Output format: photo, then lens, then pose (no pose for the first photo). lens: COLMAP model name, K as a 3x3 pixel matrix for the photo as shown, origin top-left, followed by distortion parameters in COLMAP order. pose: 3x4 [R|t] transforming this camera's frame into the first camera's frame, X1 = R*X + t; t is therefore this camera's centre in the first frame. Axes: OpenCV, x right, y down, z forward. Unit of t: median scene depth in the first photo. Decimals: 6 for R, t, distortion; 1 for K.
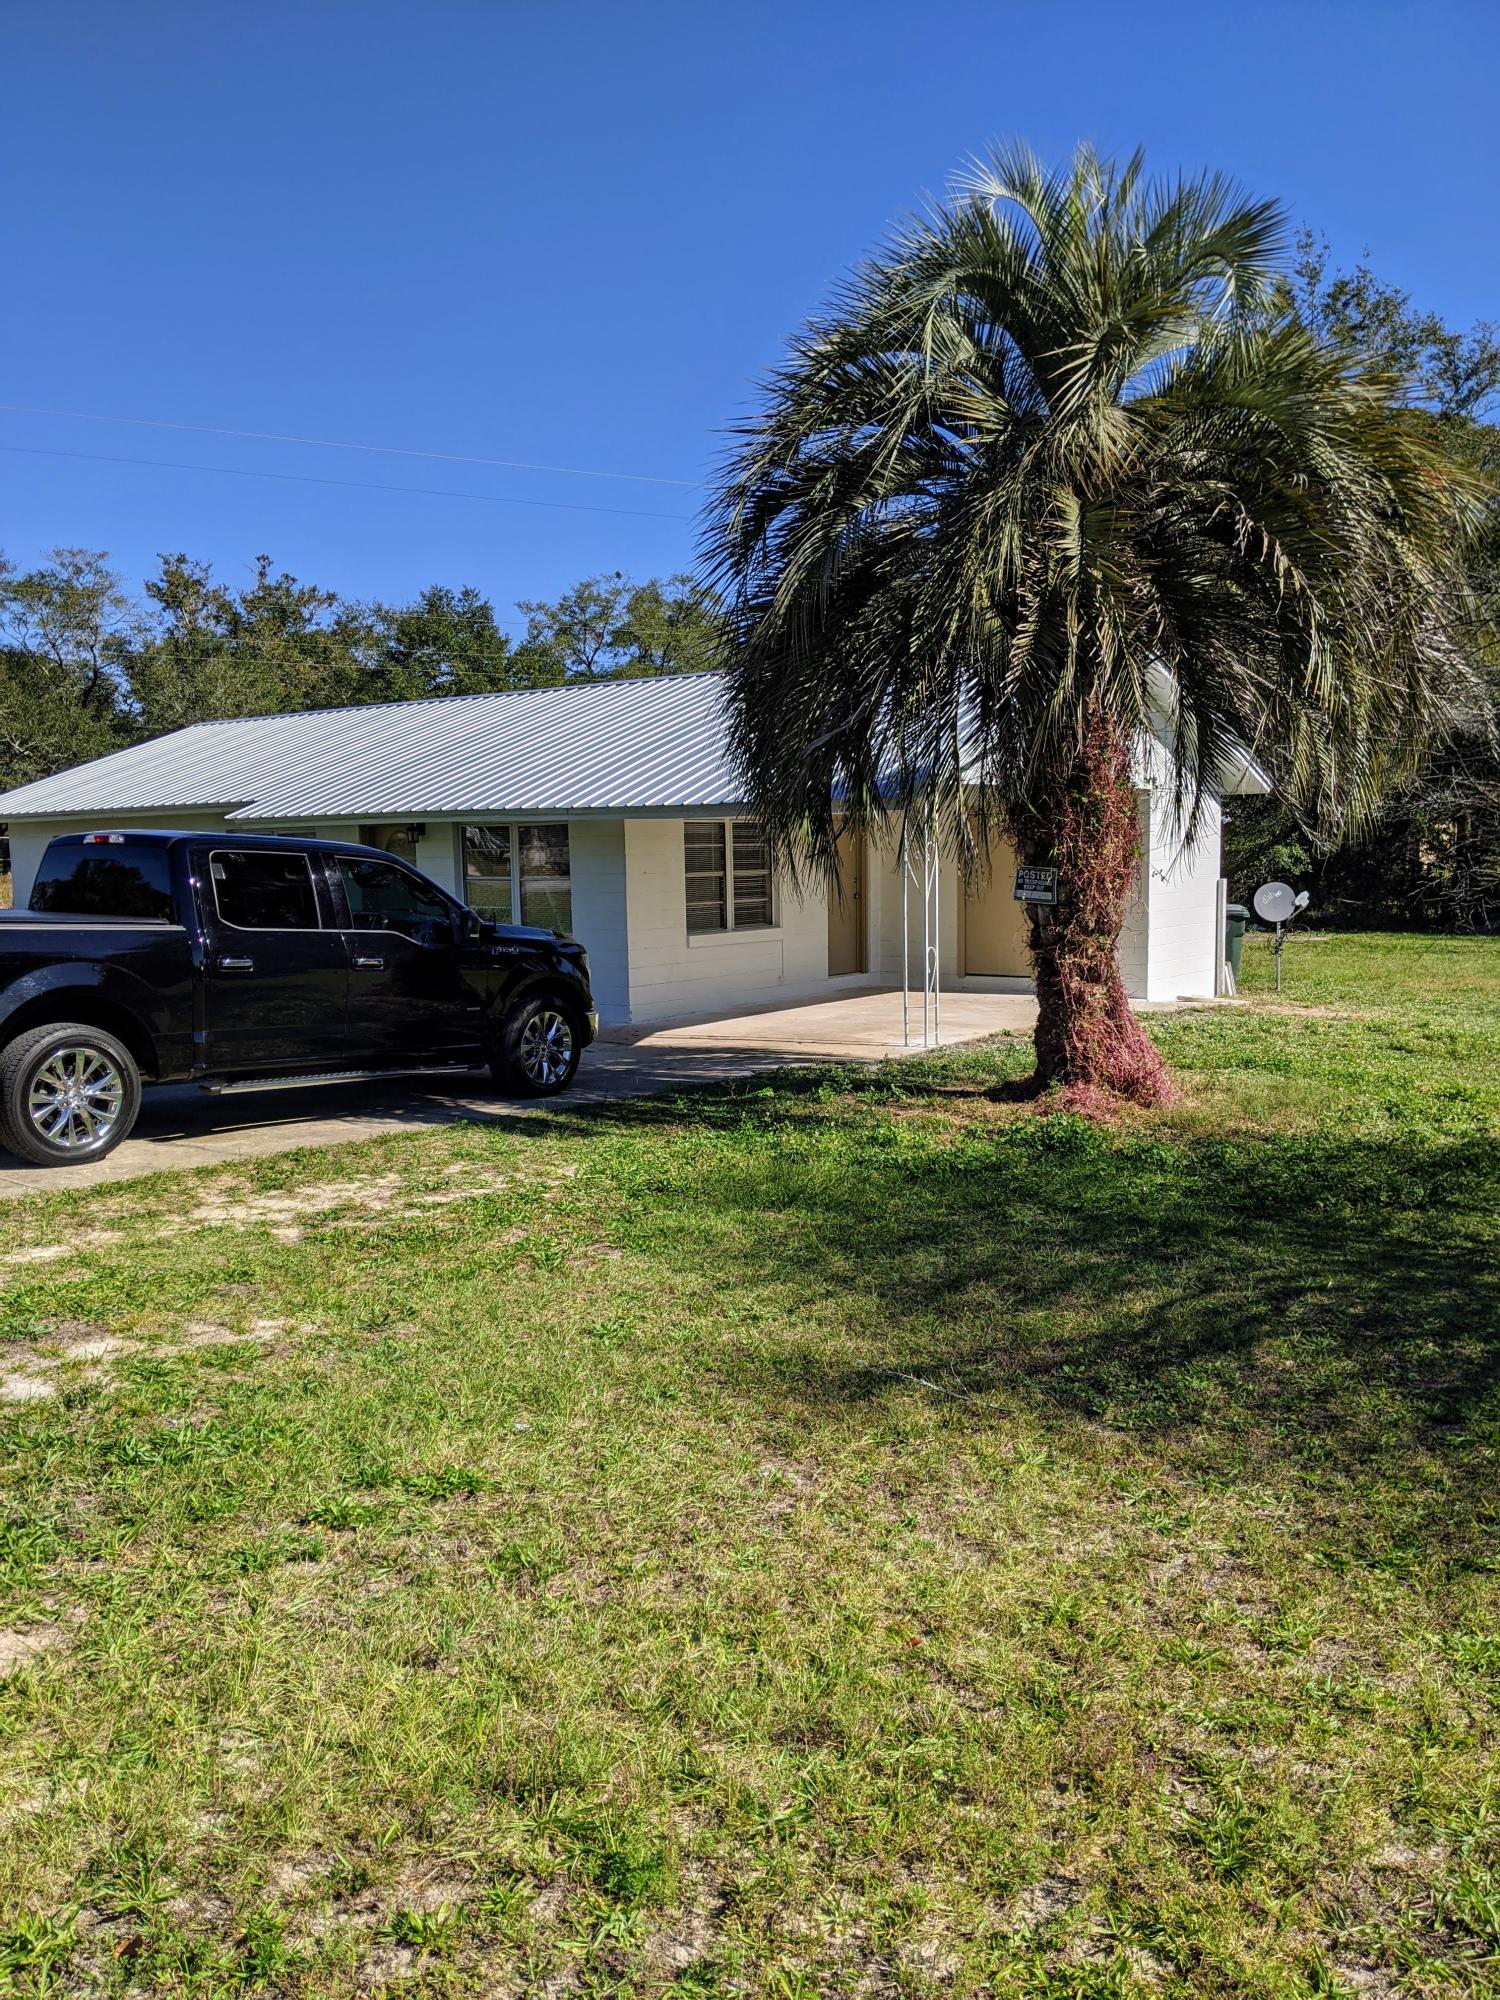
lens RADIAL K [[1610.7, 0, 764.7], [0, 1610.7, 1002.6], [0, 0, 1]] dist [0.067554, -0.108690]
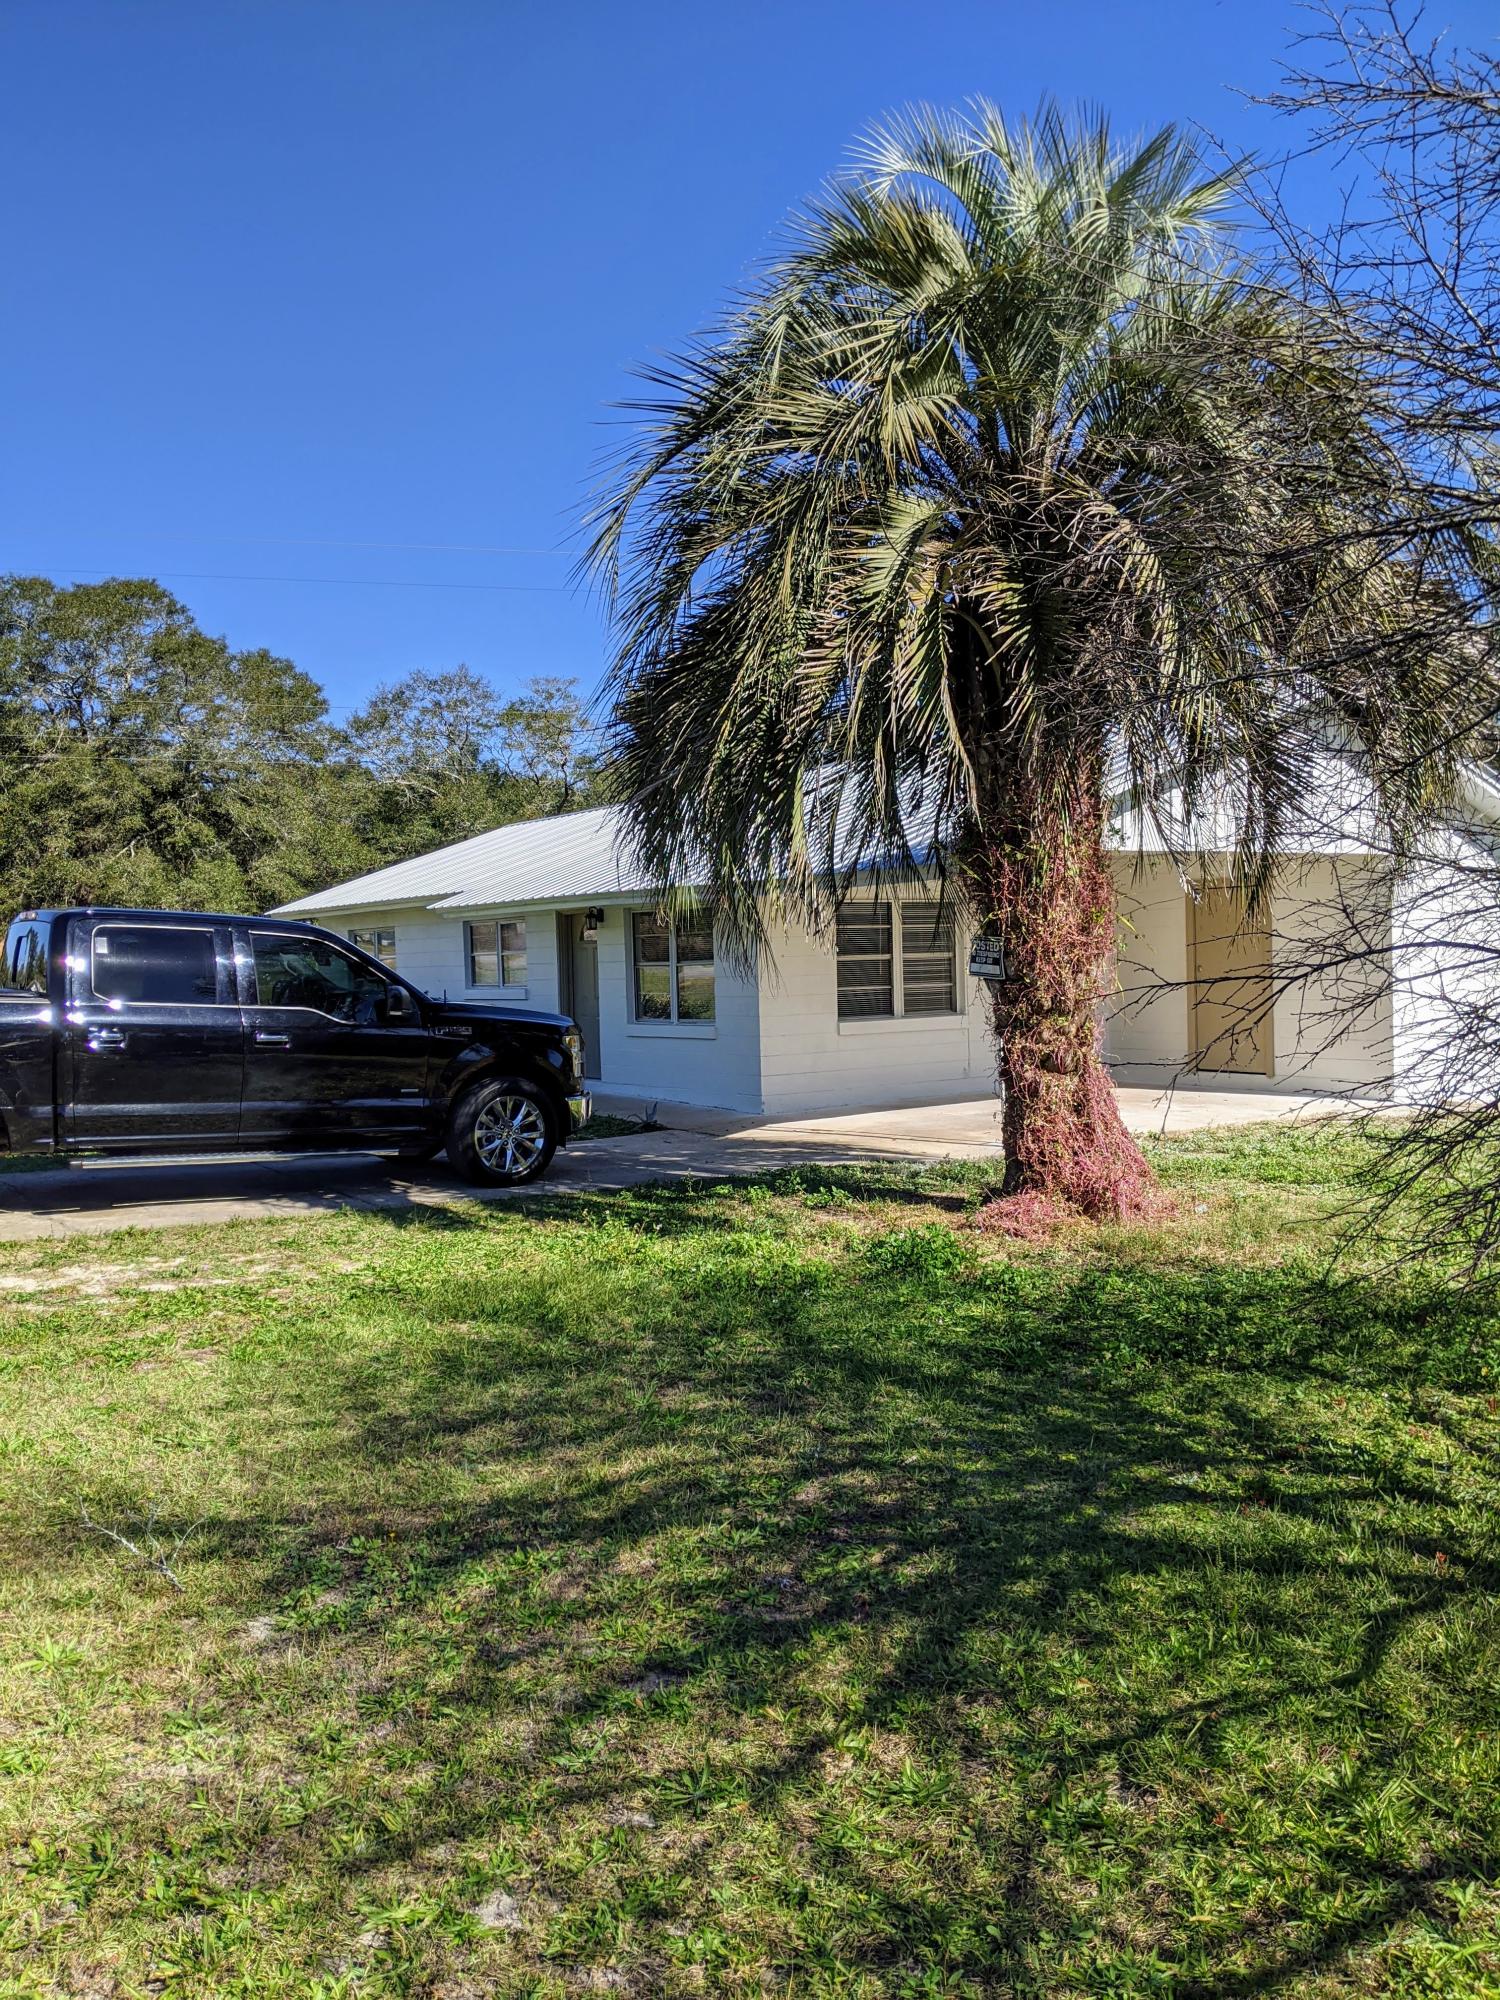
lens RADIAL K [[1610.7, 0, 745.4], [0, 1610.7, 1007.1], [0, 0, 1]] dist [0.067554, -0.108690]
pose [[0.948929, 0.001468, -0.315486, 0.316548], [-0.019641, 0.998324, -0.054431, 0.002564], [0.314878, 0.057847, 0.947368, 0.150678]]
